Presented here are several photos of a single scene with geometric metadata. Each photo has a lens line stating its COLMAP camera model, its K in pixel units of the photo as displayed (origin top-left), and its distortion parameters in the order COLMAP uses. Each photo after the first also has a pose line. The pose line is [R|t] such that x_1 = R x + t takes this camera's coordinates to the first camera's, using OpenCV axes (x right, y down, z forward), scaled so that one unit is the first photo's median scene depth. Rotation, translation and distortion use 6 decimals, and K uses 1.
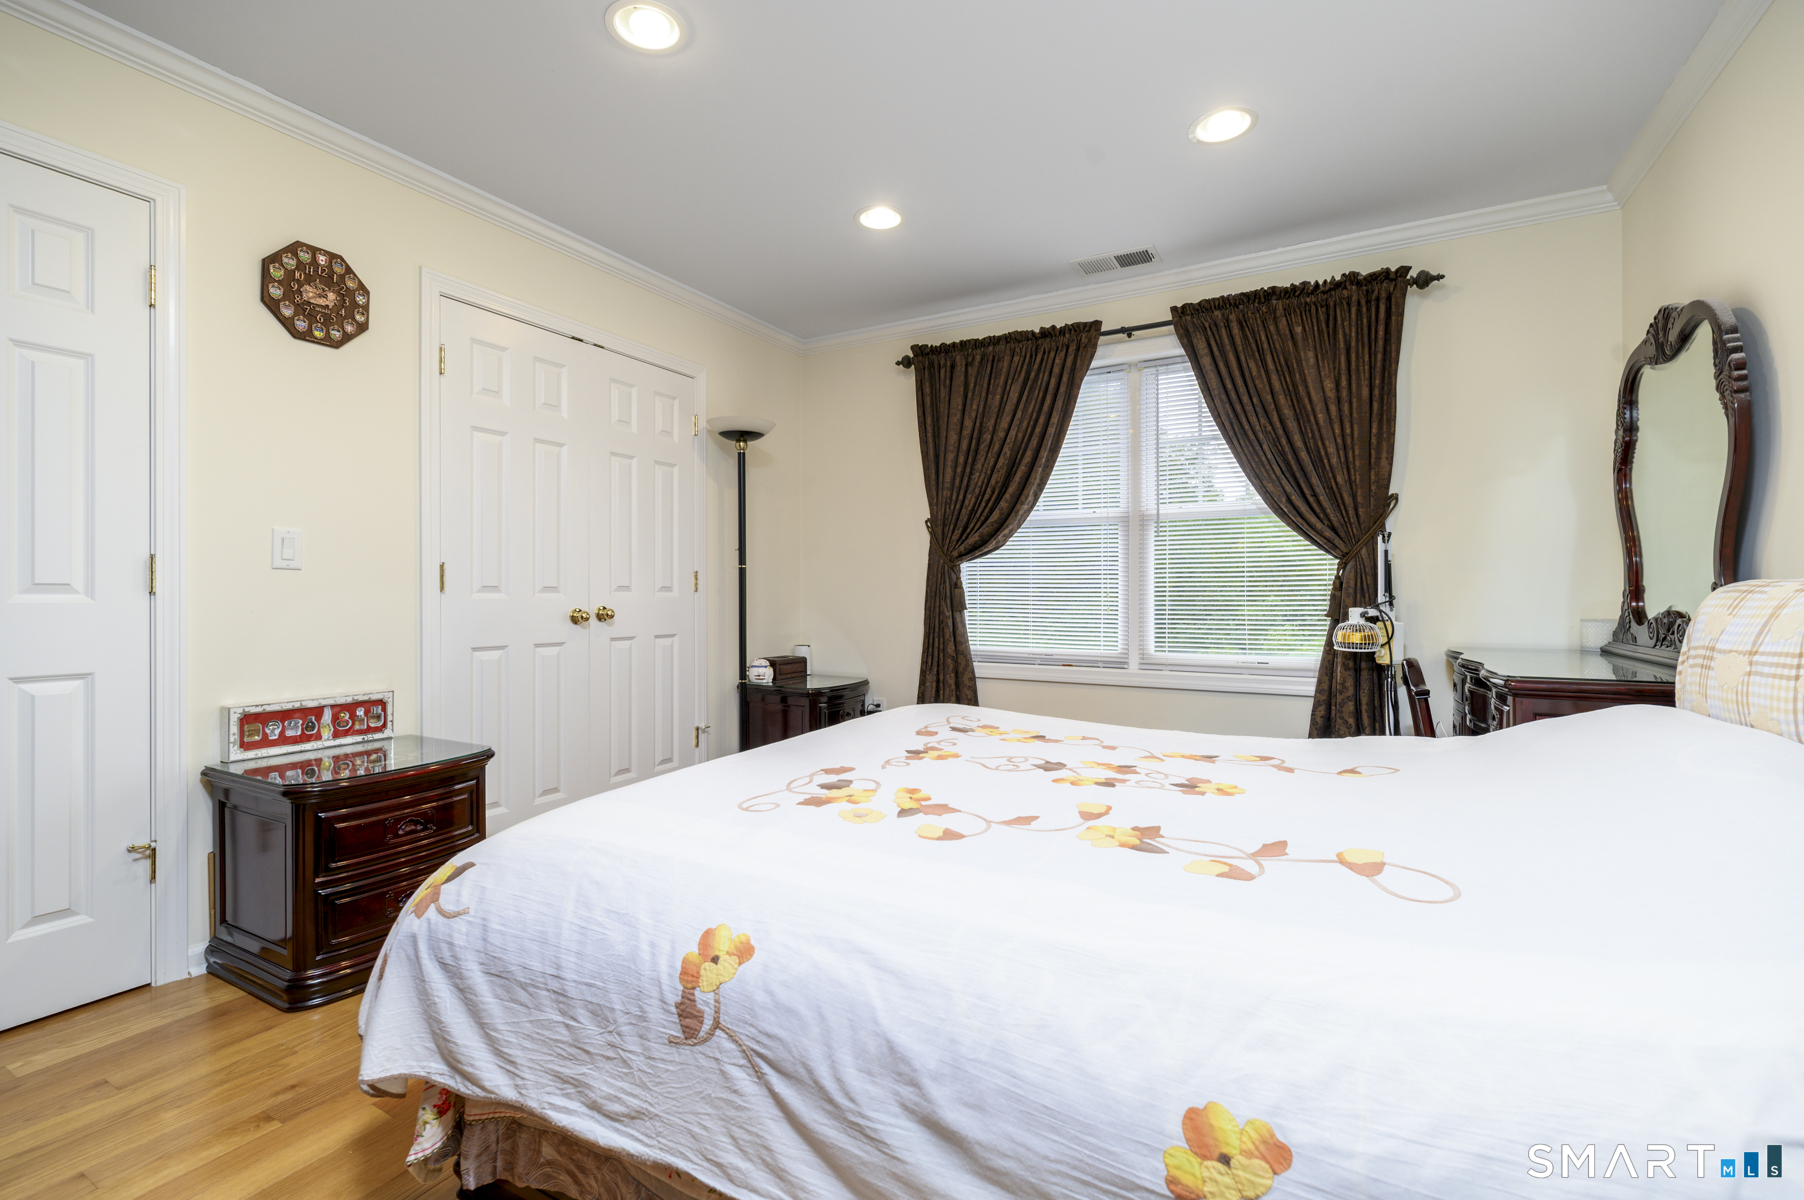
lens RADIAL K [[794.8, 0, 906.4], [0, 794.8, 596.2], [0, 0, 1]] dist [-0.000650, -0.000263]
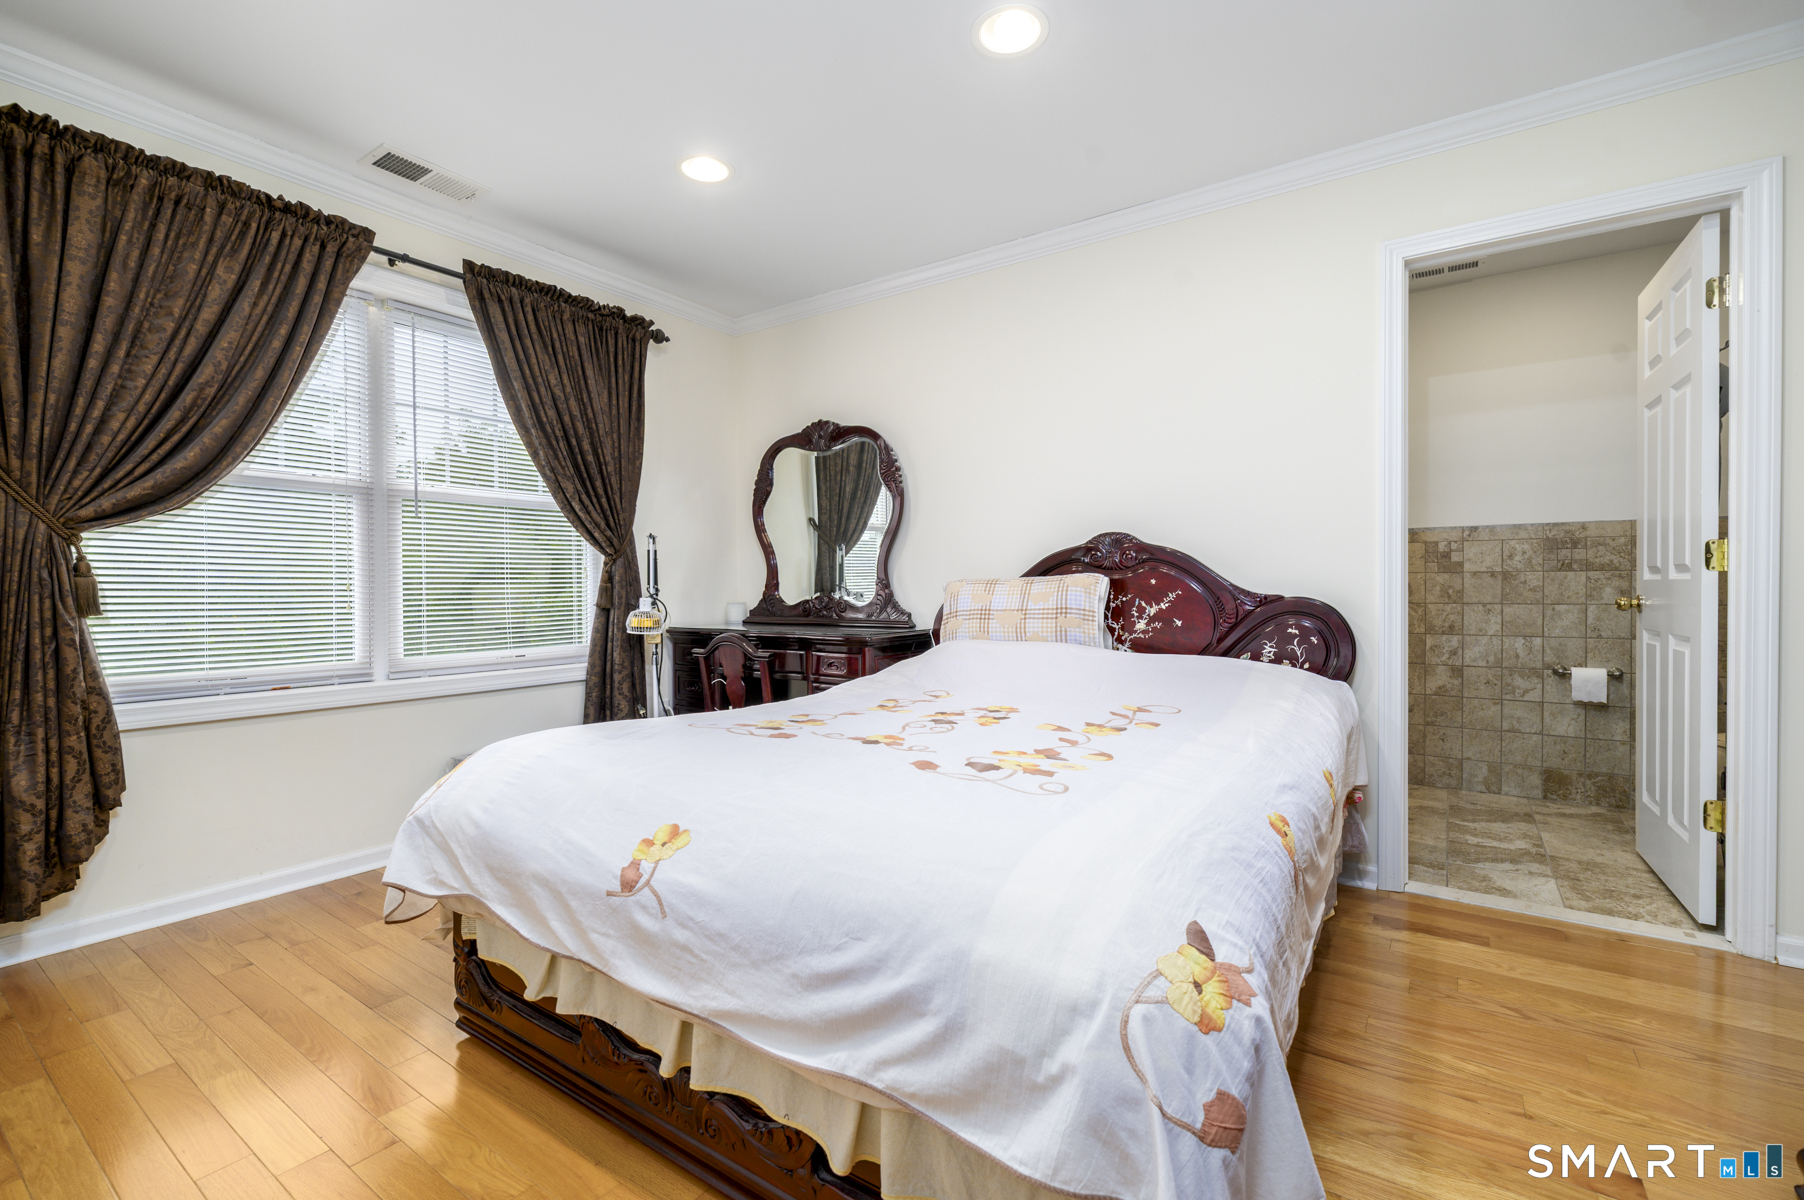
lens RADIAL K [[794.8, 0, 906.4], [0, 794.8, 596.2], [0, 0, 1]] dist [-0.000650, -0.000263]
pose [[0.087782, -0.013941, 0.996042, -0.478090], [0.002012, 0.999903, 0.013818, -0.003164], [-0.996138, 0.000791, 0.087802, 0.416880]]
